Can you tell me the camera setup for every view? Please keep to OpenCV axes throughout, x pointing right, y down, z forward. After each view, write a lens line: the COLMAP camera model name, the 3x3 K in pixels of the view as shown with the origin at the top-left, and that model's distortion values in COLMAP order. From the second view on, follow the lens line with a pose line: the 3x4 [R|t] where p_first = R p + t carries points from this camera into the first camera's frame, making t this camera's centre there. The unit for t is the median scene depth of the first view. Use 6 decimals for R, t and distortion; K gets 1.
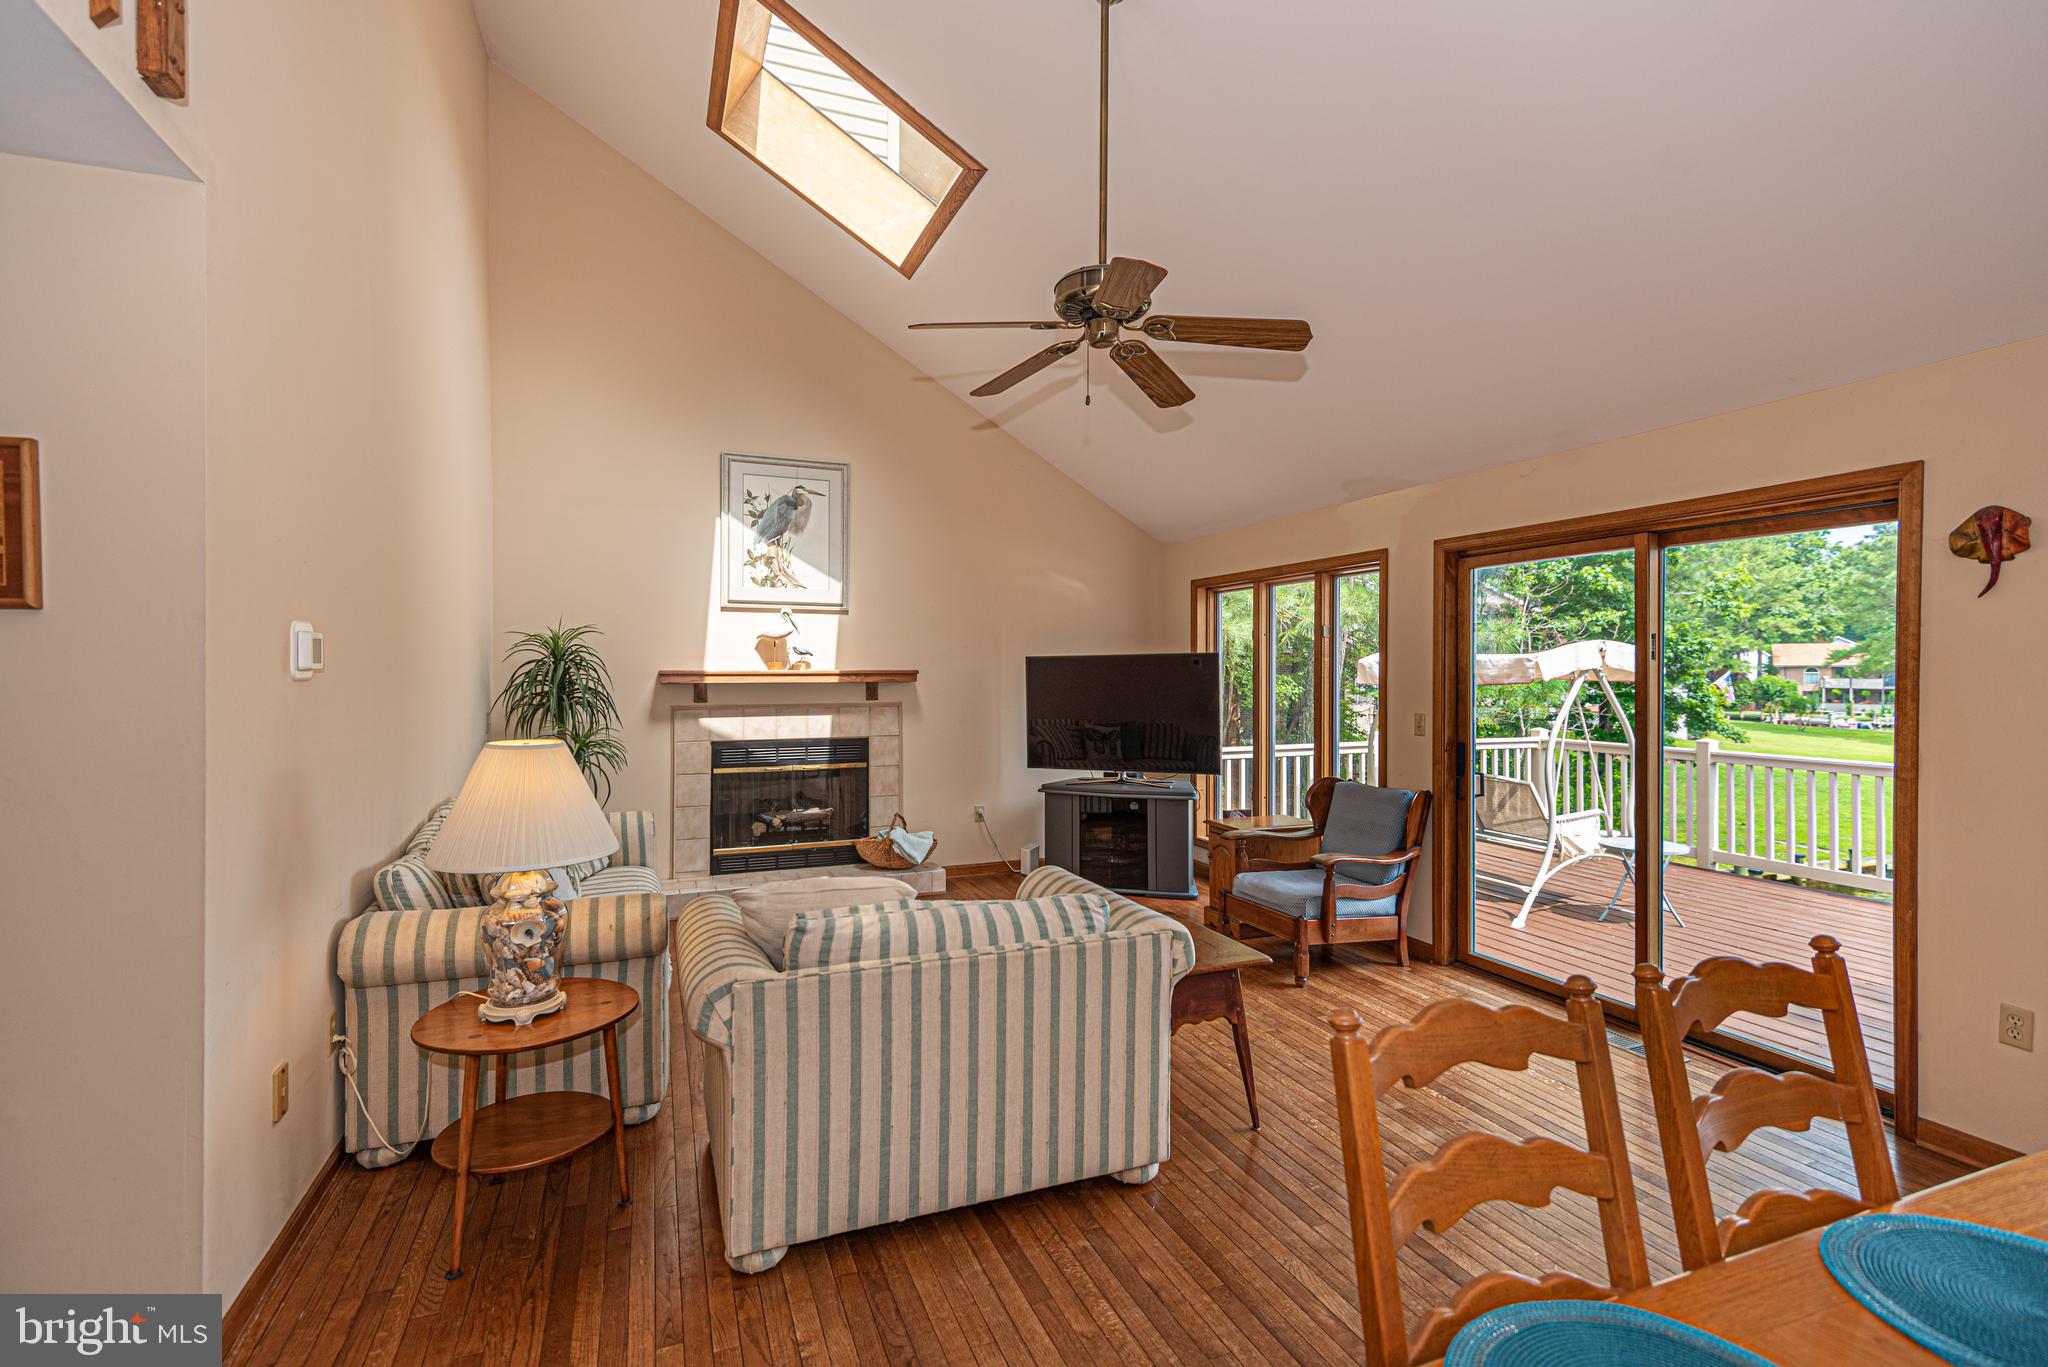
lens RADIAL K [[967.1, 0, 1024.0], [0, 967.1, 683.5], [0, 0, 1]] dist [0.026931, -0.000452]
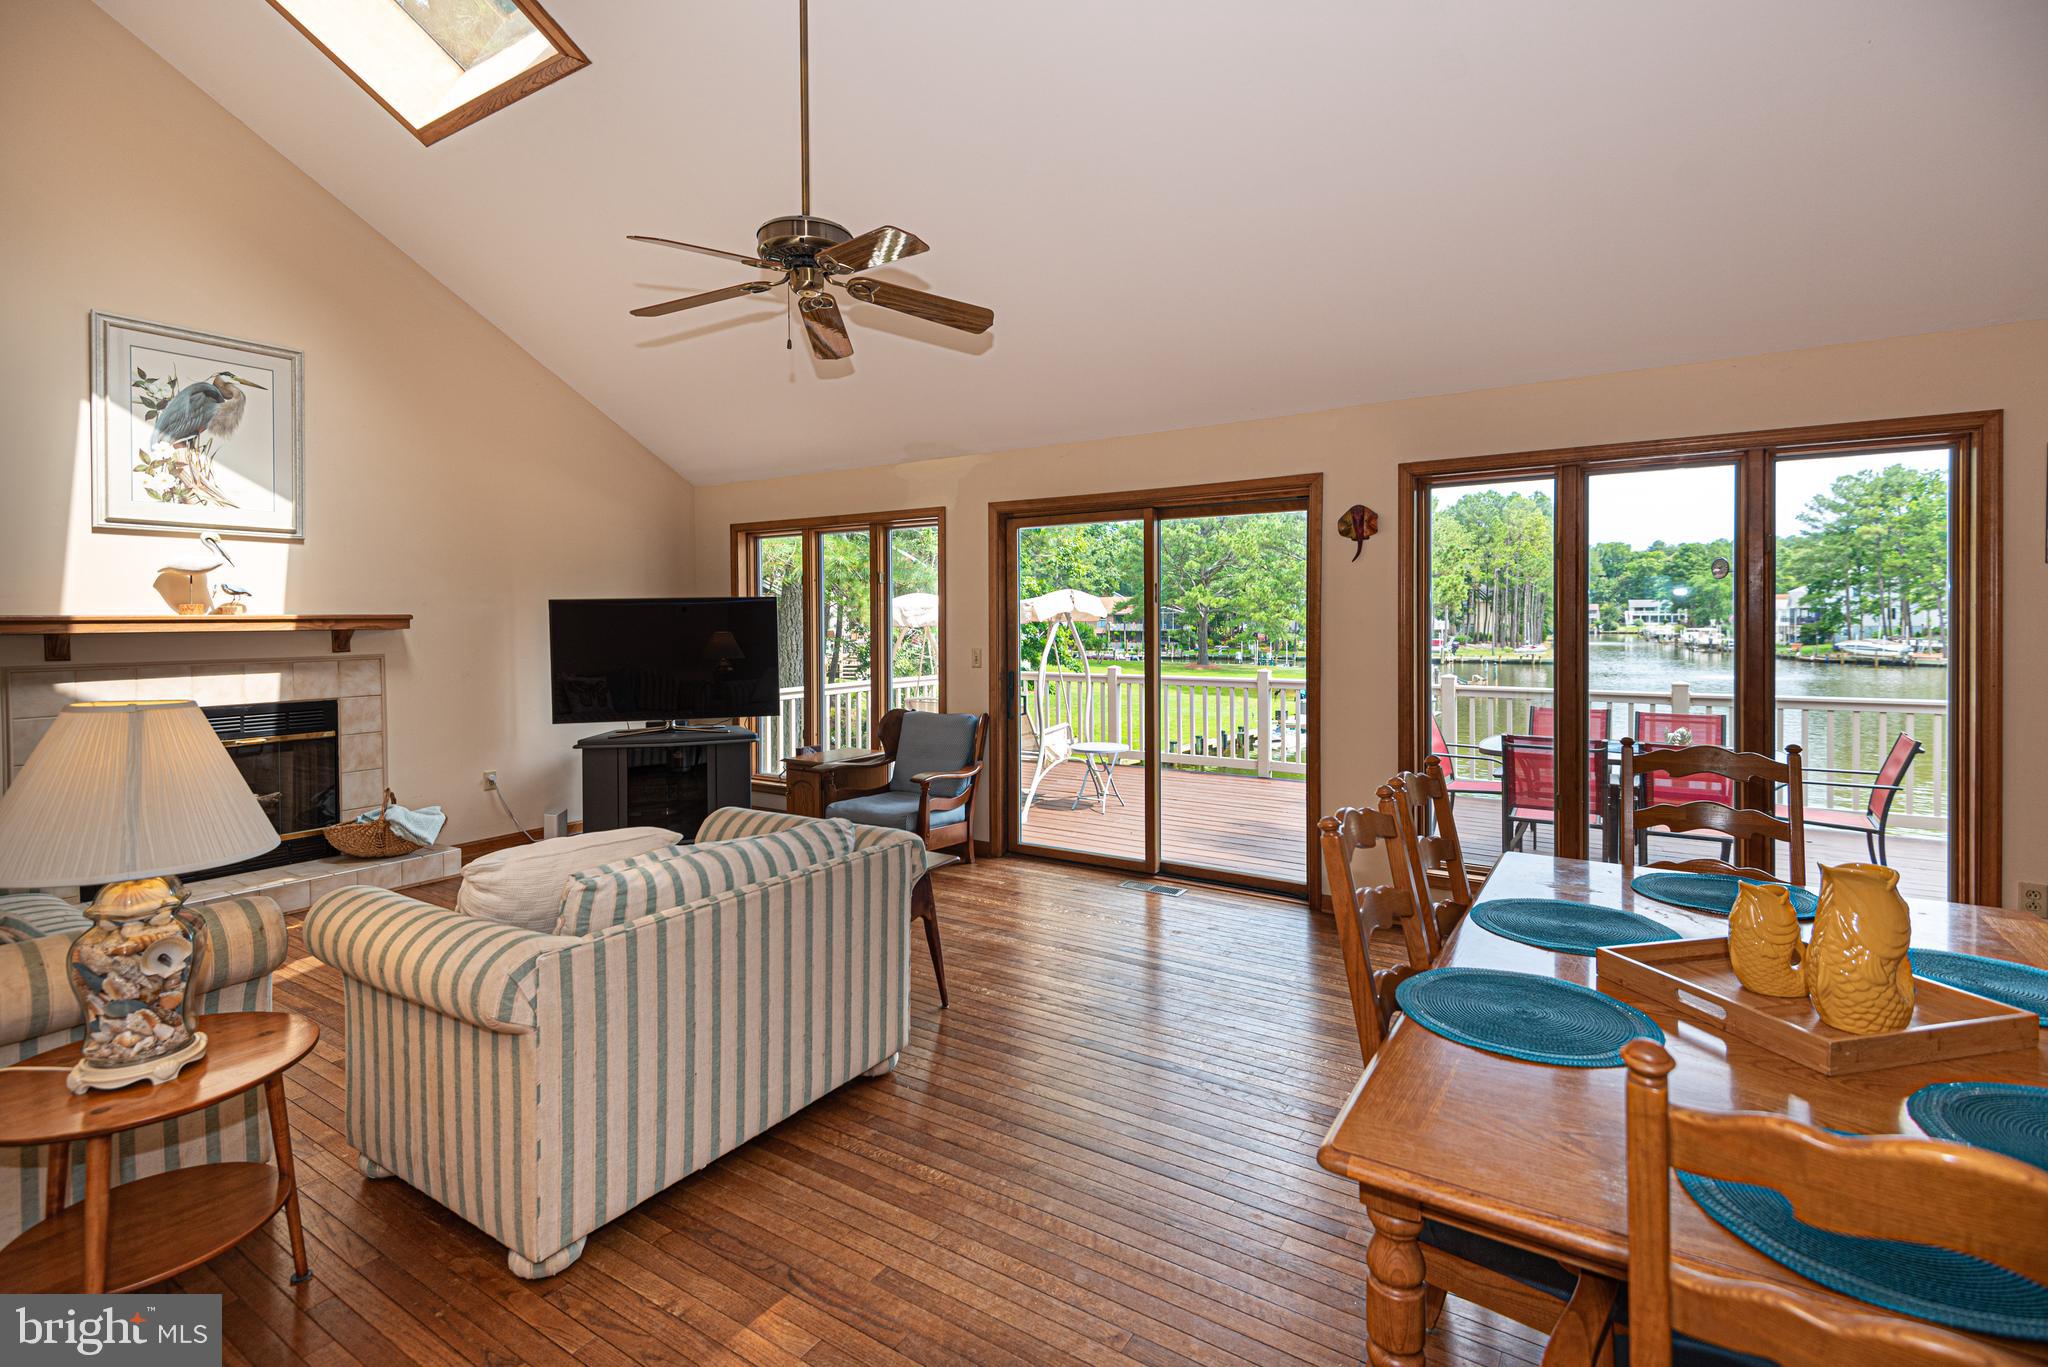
lens RADIAL K [[976.5, 0, 1023.4], [0, 976.5, 647.2], [0, 0, 1]] dist [0.014456, -0.000333]
pose [[0.812513, -0.022024, 0.582527, -0.209021], [0.014569, 0.999741, 0.017478, 0.008280], [-0.582761, -0.005714, 0.812624, 0.008128]]
